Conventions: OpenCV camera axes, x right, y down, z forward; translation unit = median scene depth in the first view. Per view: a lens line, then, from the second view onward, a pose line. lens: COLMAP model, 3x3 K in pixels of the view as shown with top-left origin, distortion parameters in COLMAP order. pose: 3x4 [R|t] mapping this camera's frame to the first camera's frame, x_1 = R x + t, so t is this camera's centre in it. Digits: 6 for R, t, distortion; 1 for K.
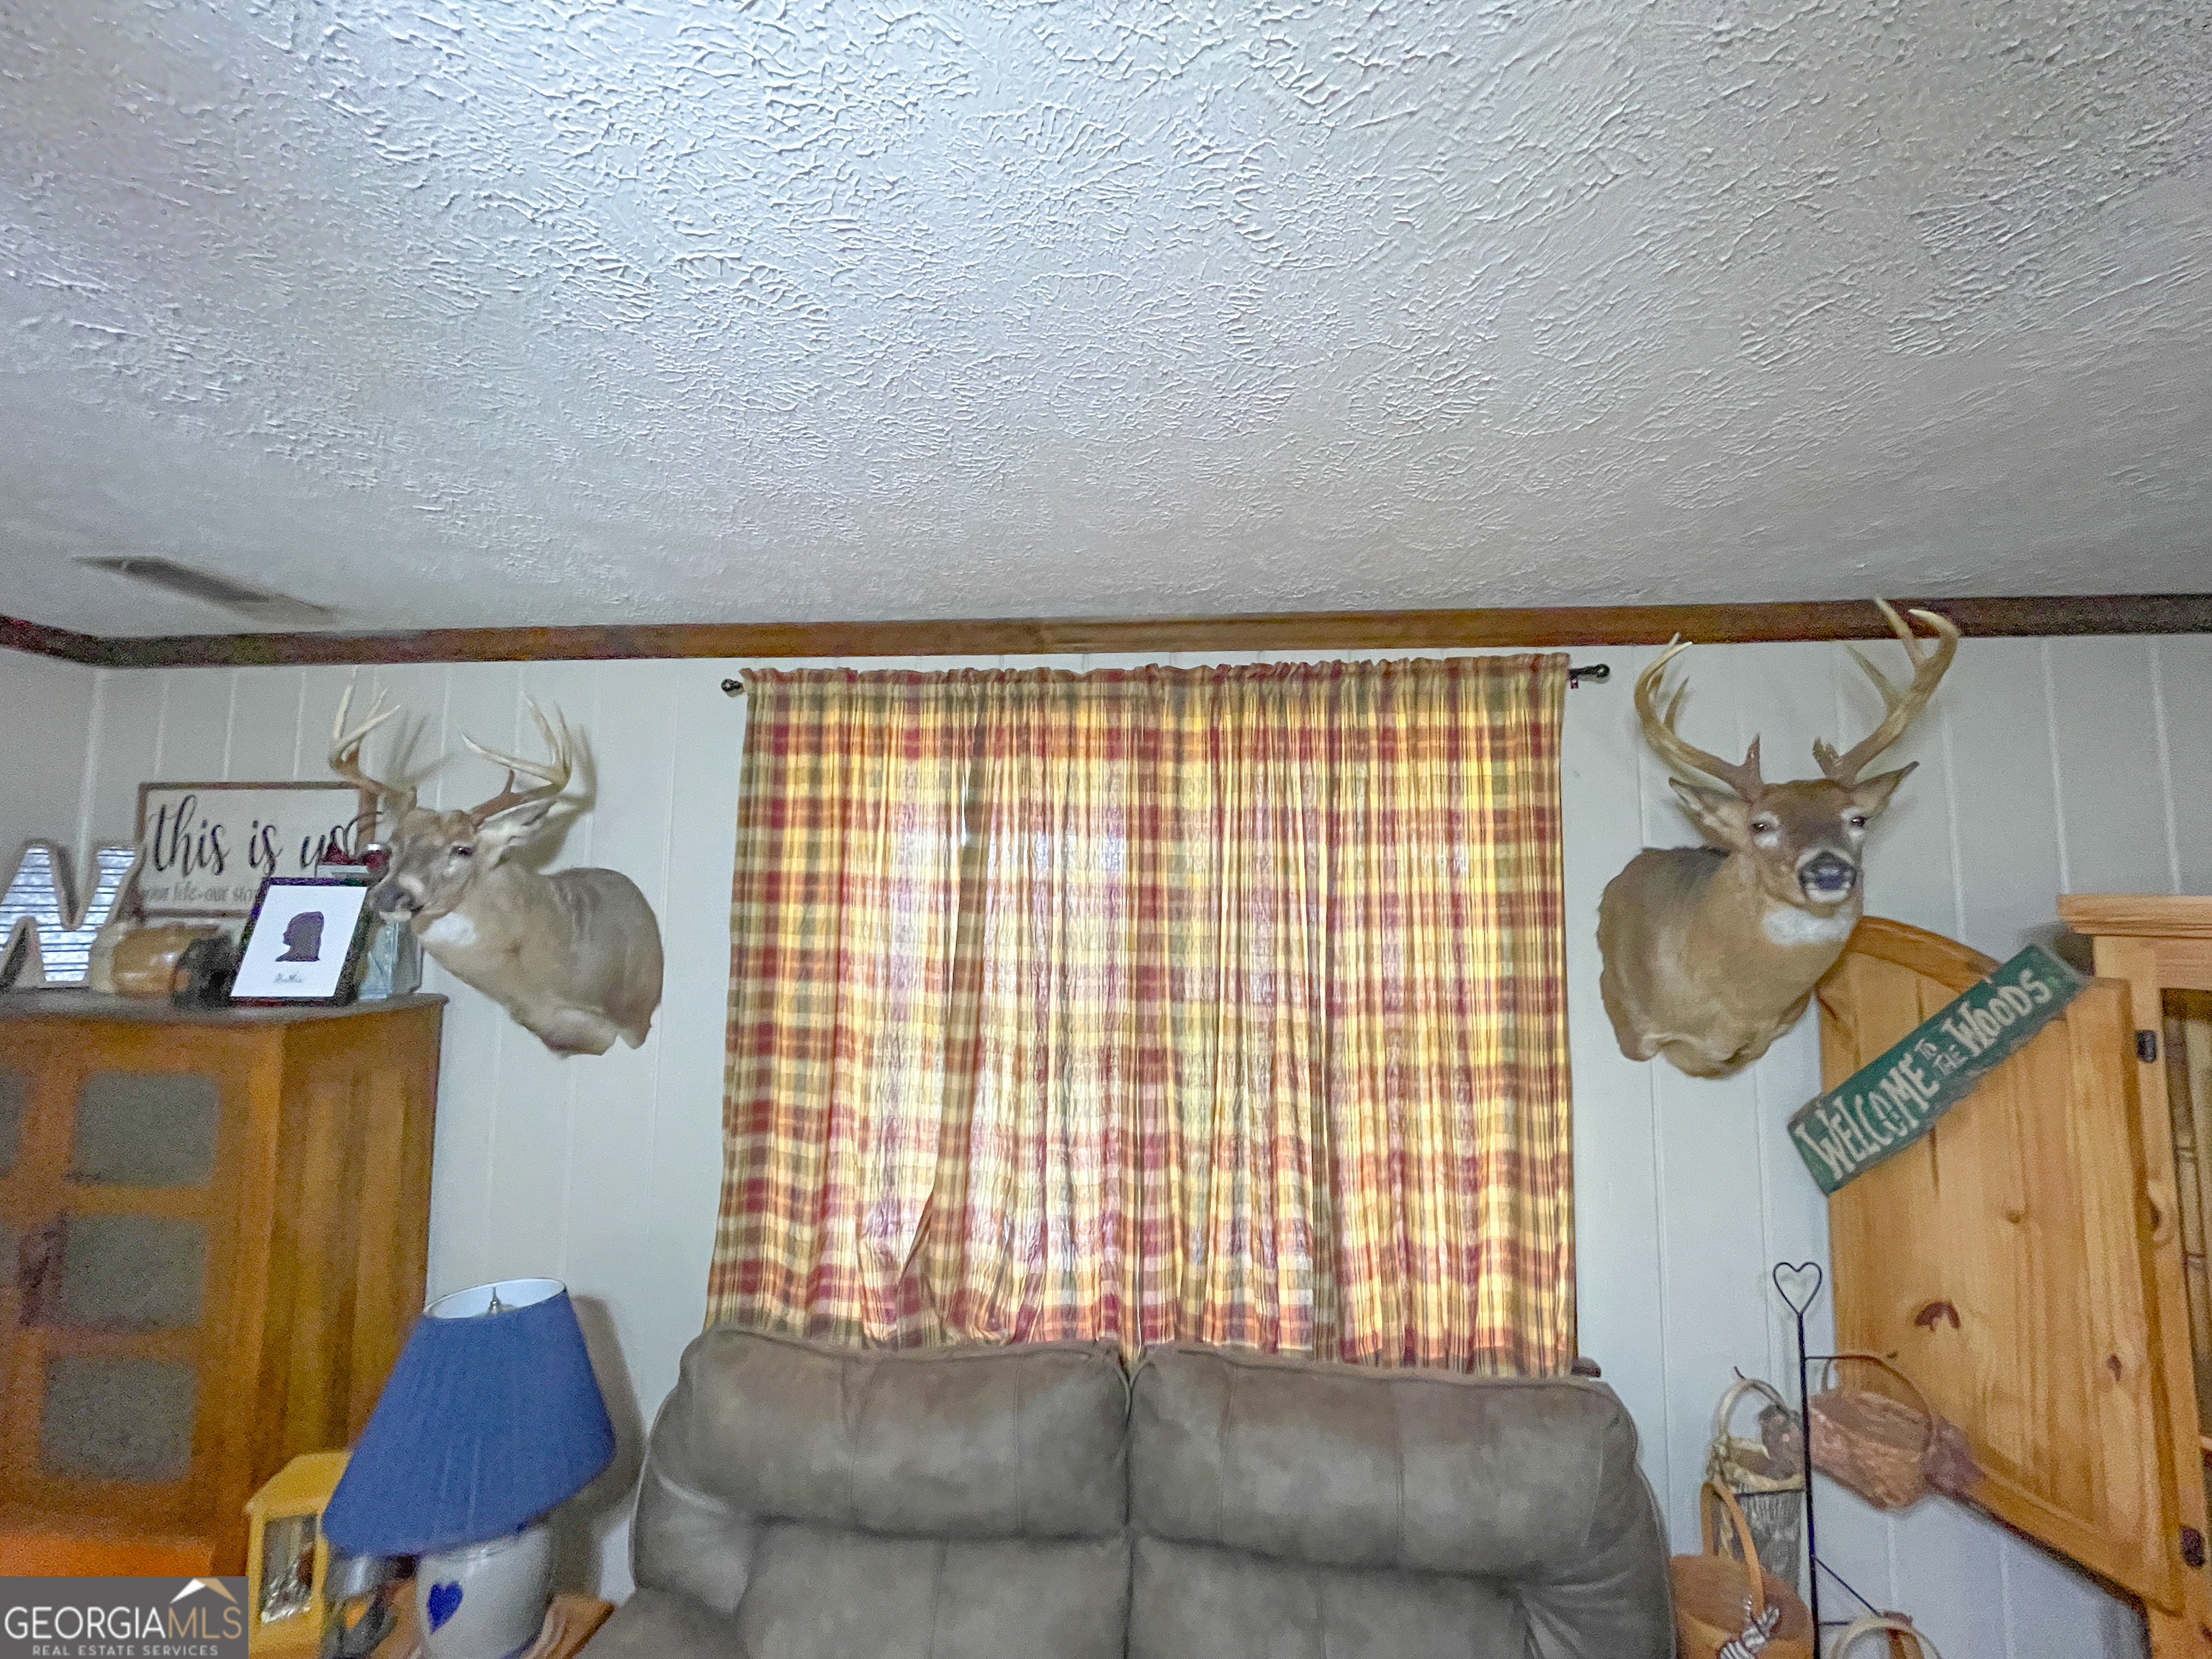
lens RADIAL K [[891.9, 0, 1108.5], [0, 891.9, 828.8], [0, 0, 1]] dist [-0.004282, -0.001063]
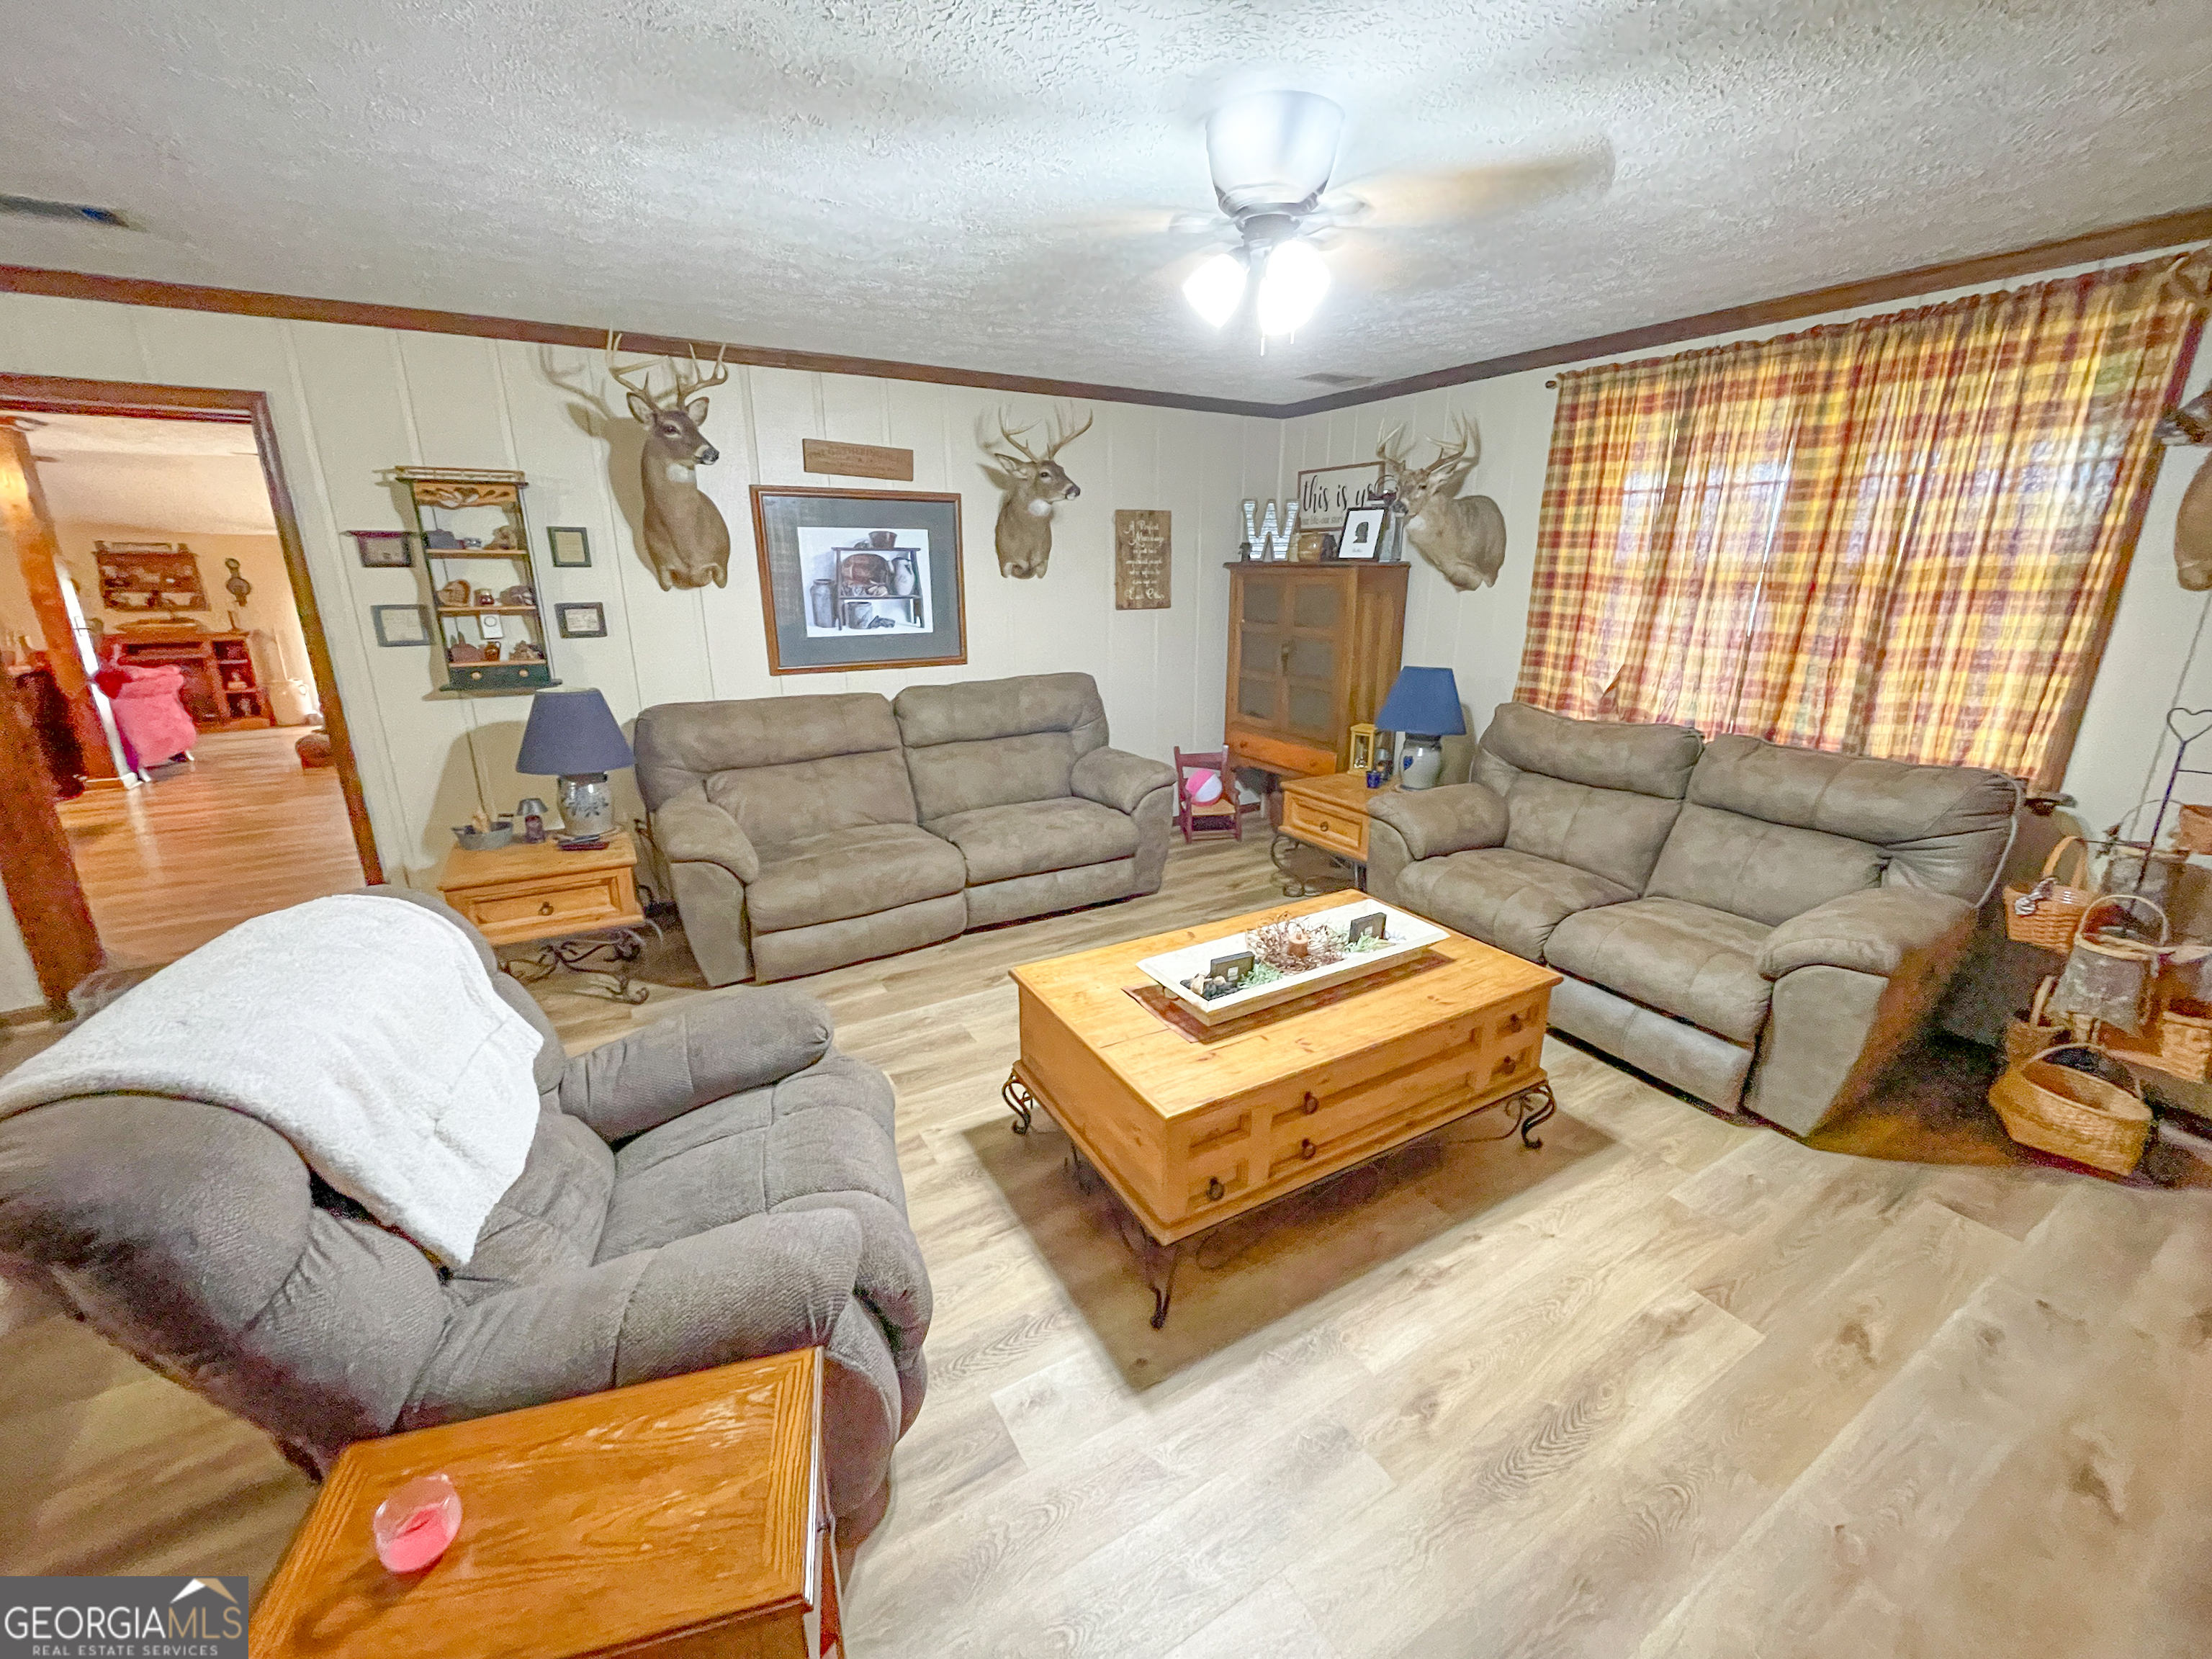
lens RADIAL K [[891.9, 0, 1110.0], [0, 891.9, 828.2], [0, 0, 1]] dist [-0.004282, -0.001063]
pose [[0.599611, 0.213812, -0.771201, 0.673969], [0.074954, 0.944411, 0.320110, 0.051421], [0.796774, -0.249746, 0.550253, -1.008220]]
